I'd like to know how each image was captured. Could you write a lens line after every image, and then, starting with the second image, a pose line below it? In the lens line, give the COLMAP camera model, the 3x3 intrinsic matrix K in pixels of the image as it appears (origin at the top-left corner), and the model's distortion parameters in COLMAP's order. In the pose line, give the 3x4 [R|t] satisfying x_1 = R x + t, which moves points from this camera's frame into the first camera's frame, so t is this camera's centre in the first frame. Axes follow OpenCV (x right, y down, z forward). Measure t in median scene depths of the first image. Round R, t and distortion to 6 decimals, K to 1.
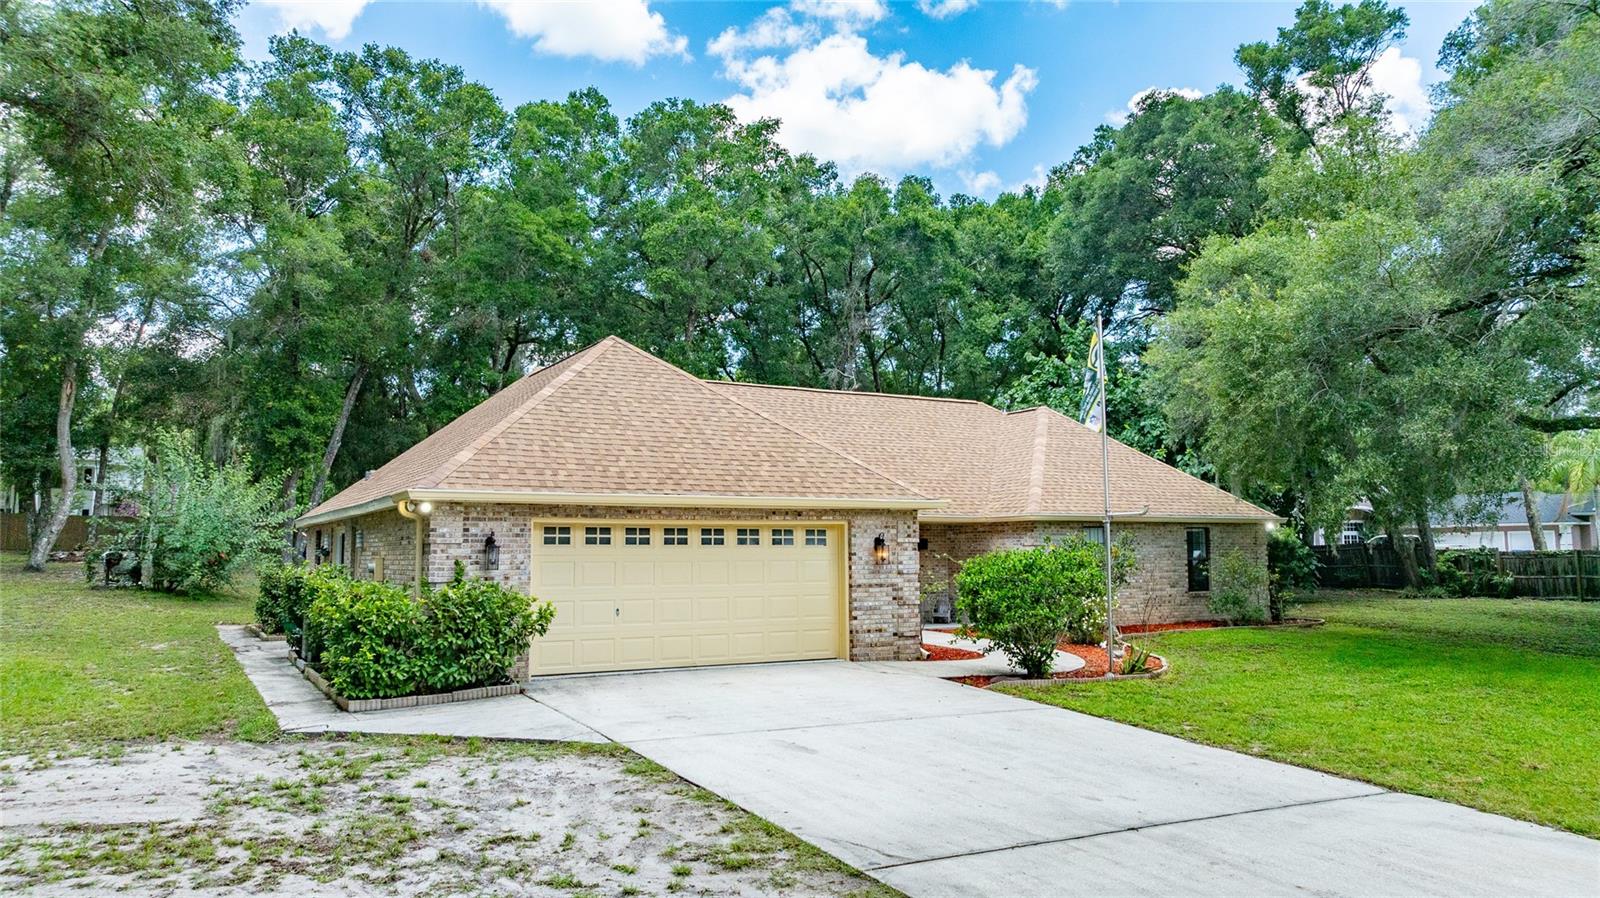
lens RADIAL K [[1154.3, 0, 800.0], [0, 1154.3, 449.0], [0, 0, 1]] dist [0.005429, -0.002146]
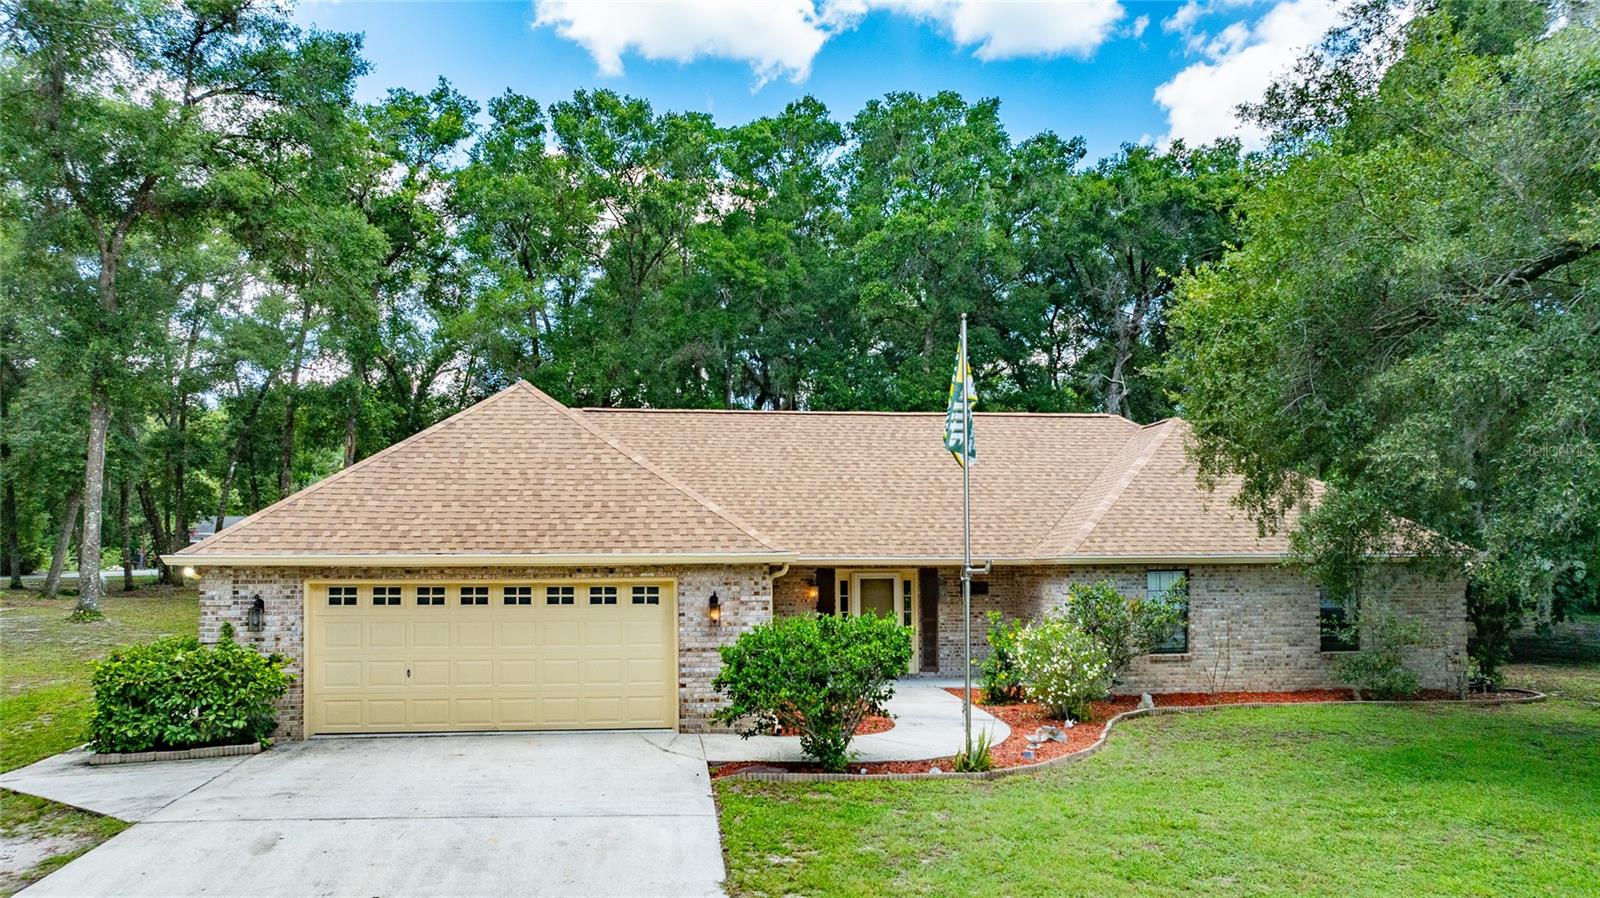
lens RADIAL K [[1163.1, 0, 800.0], [0, 1163.1, 557.9], [0, 0, 1]] dist [-0.001009, -0.000545]
pose [[0.912590, -0.000269, -0.408875, 0.500196], [0.035634, 0.996247, 0.078877, -0.020672], [0.407319, -0.086553, 0.909175, 0.221637]]
